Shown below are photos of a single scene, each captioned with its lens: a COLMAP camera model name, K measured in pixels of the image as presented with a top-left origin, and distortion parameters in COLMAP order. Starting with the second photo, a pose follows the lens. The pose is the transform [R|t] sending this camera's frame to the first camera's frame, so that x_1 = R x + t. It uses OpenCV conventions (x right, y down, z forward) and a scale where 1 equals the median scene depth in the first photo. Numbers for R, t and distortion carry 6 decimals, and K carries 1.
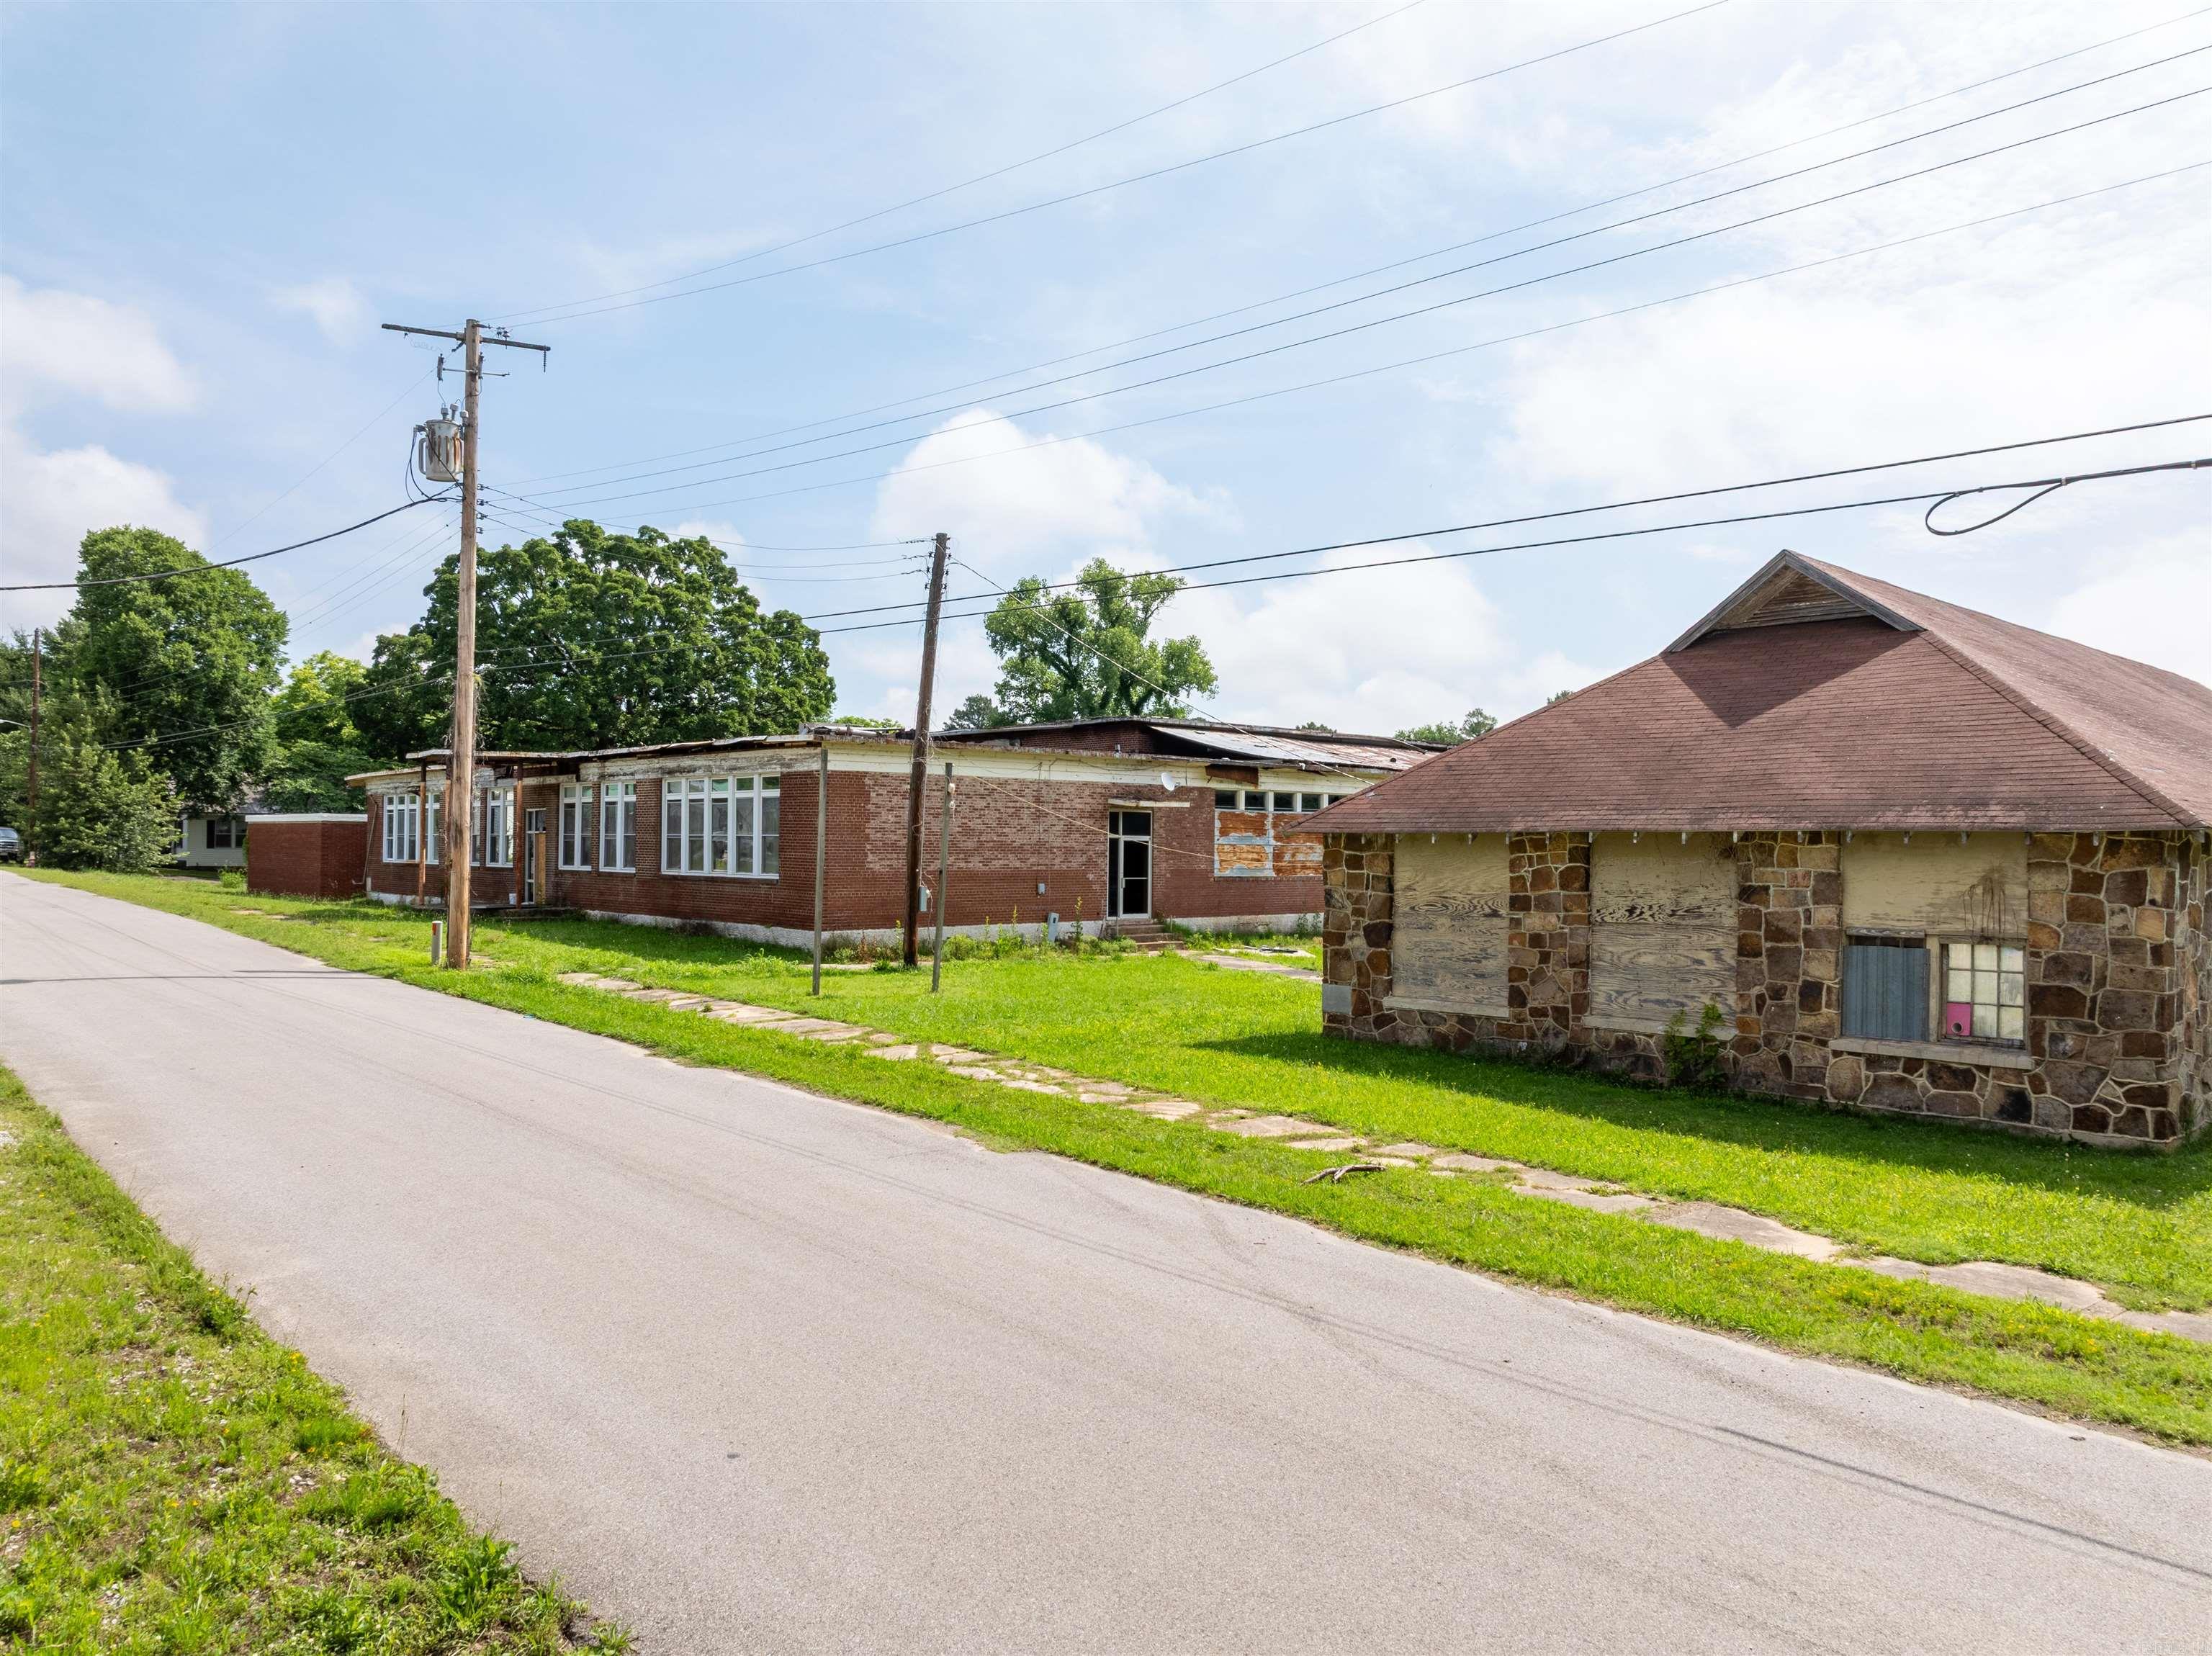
lens RADIAL K [[1539.9, 0, 1121.7], [0, 1539.9, 828.3], [0, 0, 1]] dist [-0.044327, 0.019535]
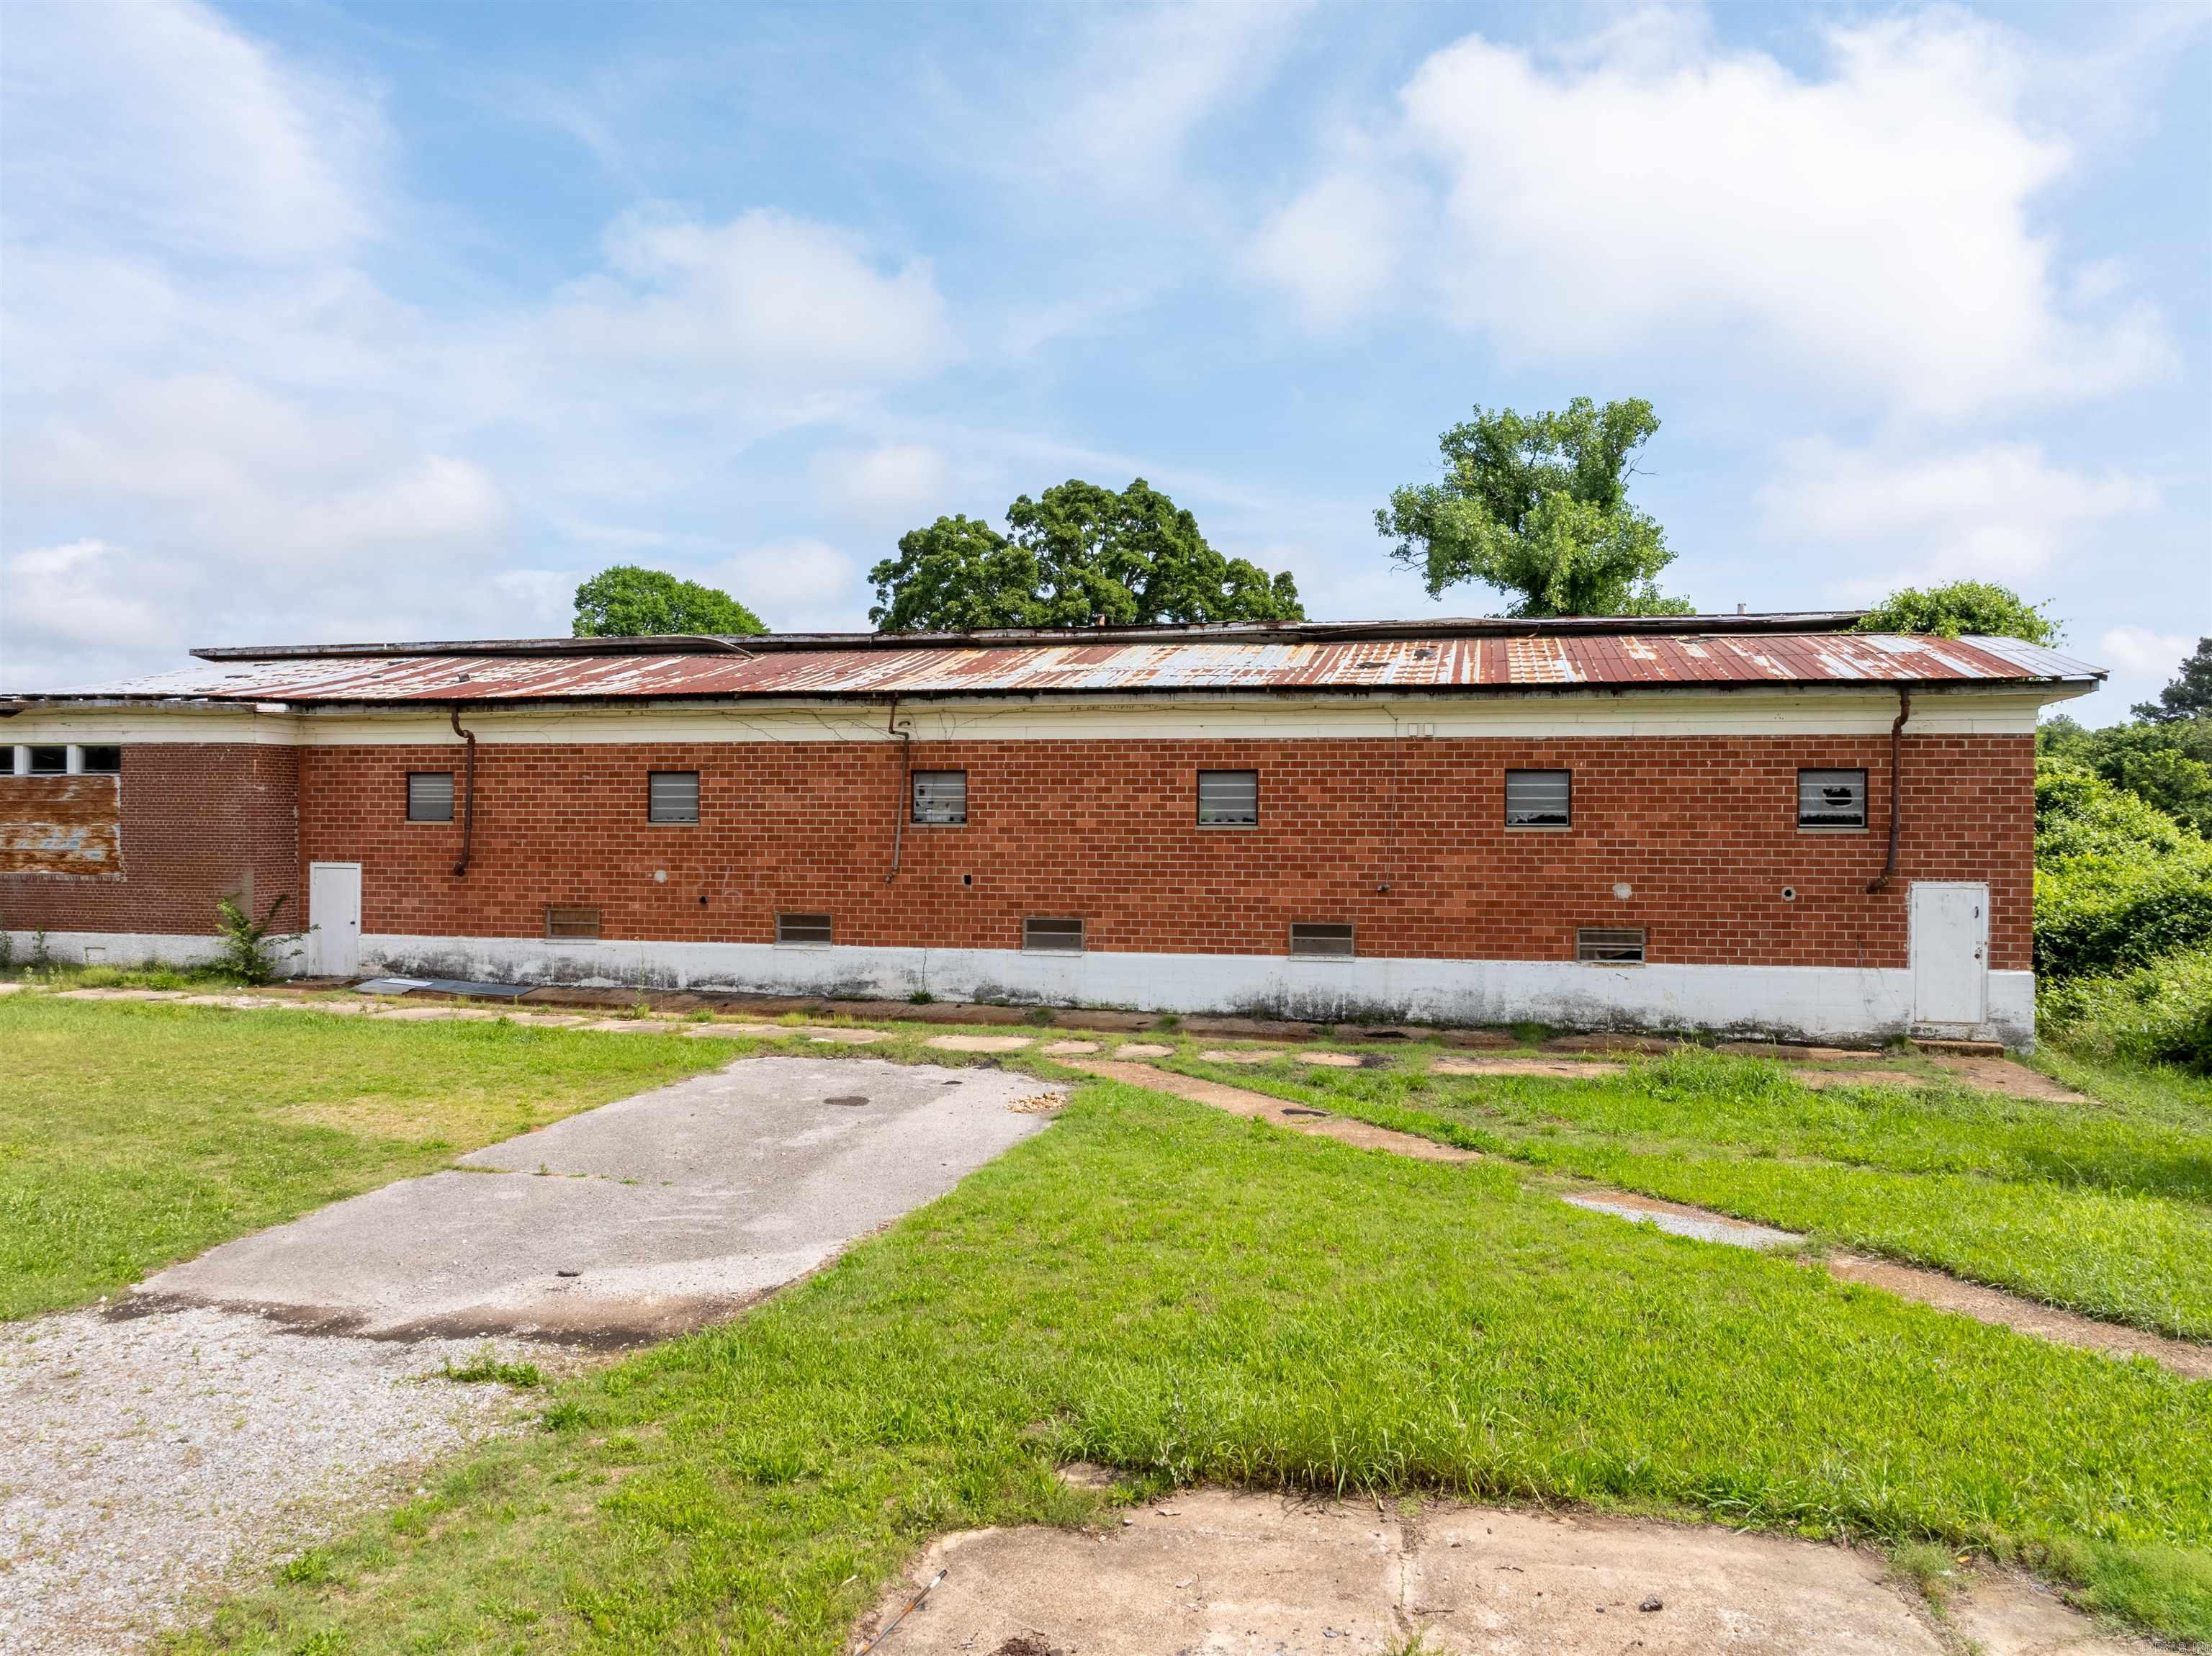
lens RADIAL K [[1559.3, 0, 1116.1], [0, 1559.3, 822.0], [0, 0, 1]] dist [-0.036425, 0.022453]
pose [[0.581007, -0.010723, -0.813828, 1.976704], [0.009933, 0.999932, -0.006084, 0.038598], [0.813838, -0.004549, 0.581074, 2.159198]]
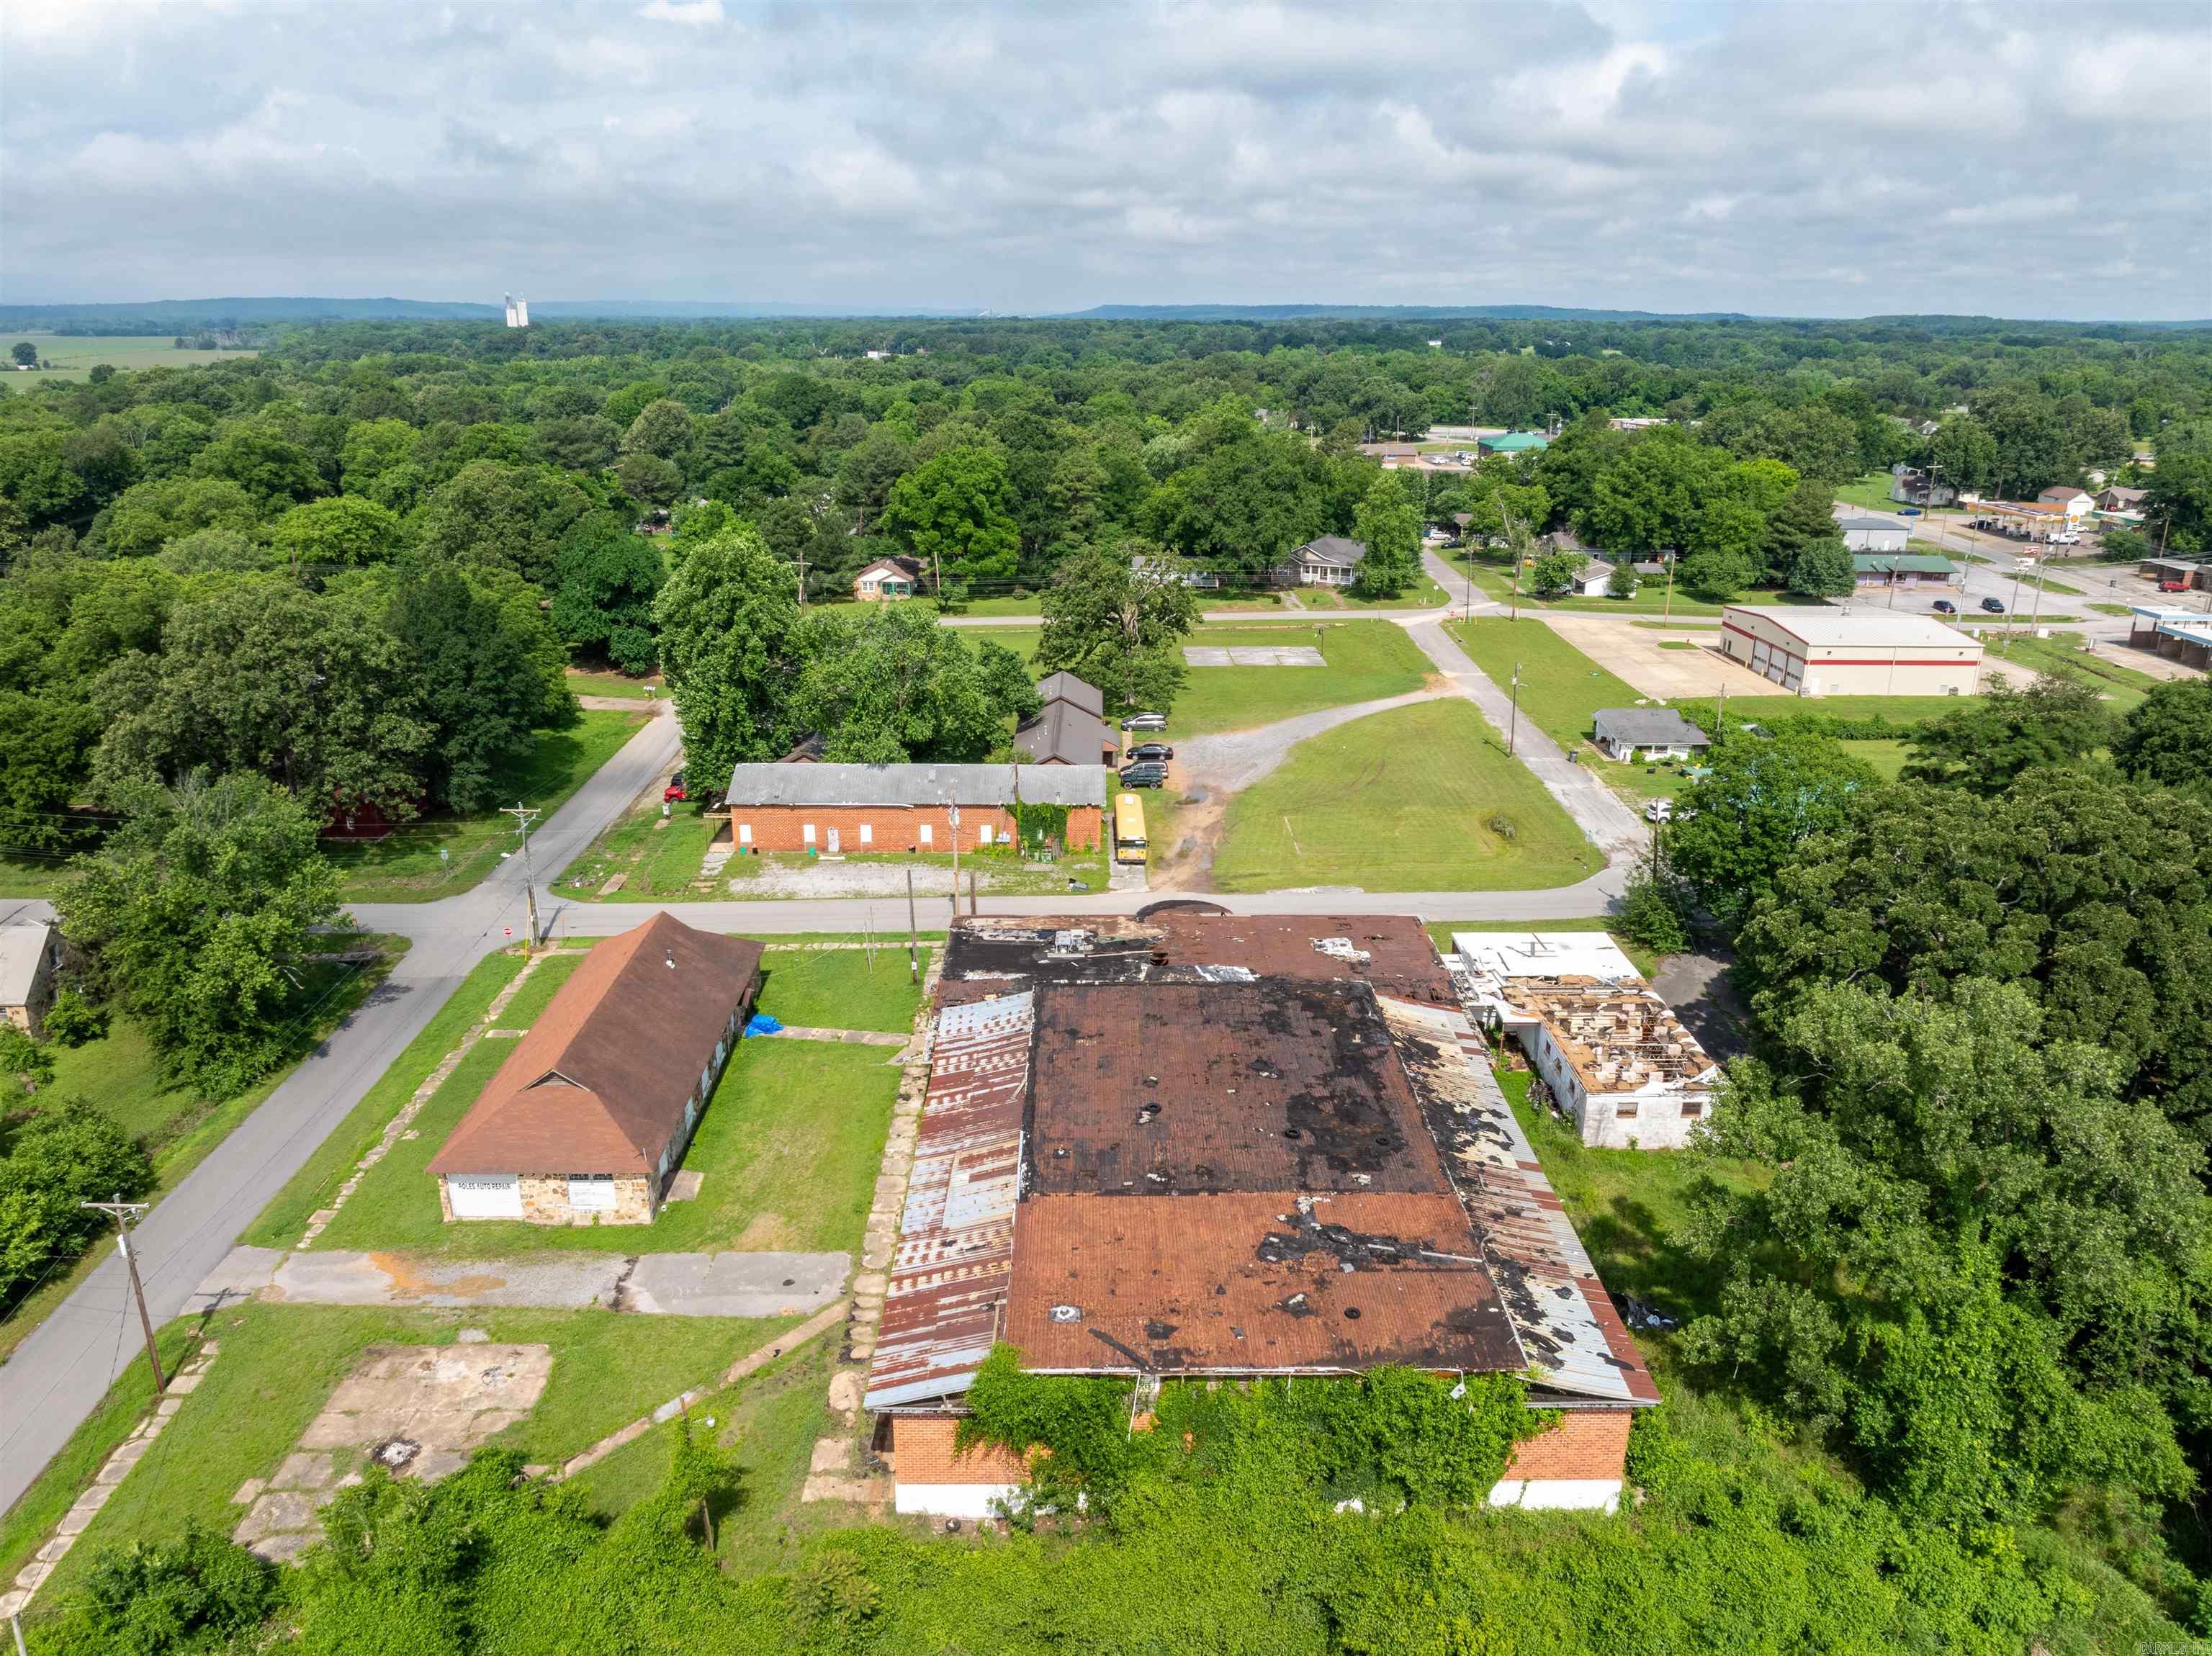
lens RADIAL K [[1553.5, 0, 1115.1], [0, 1553.5, 826.1], [0, 0, 1]] dist [-0.032324, 0.025590]
pose [[-0.660487, 0.219121, -0.718153, 3.051279], [-0.007341, 0.954538, 0.297998, -1.973643], [0.750802, 0.202096, -0.628851, 5.283860]]
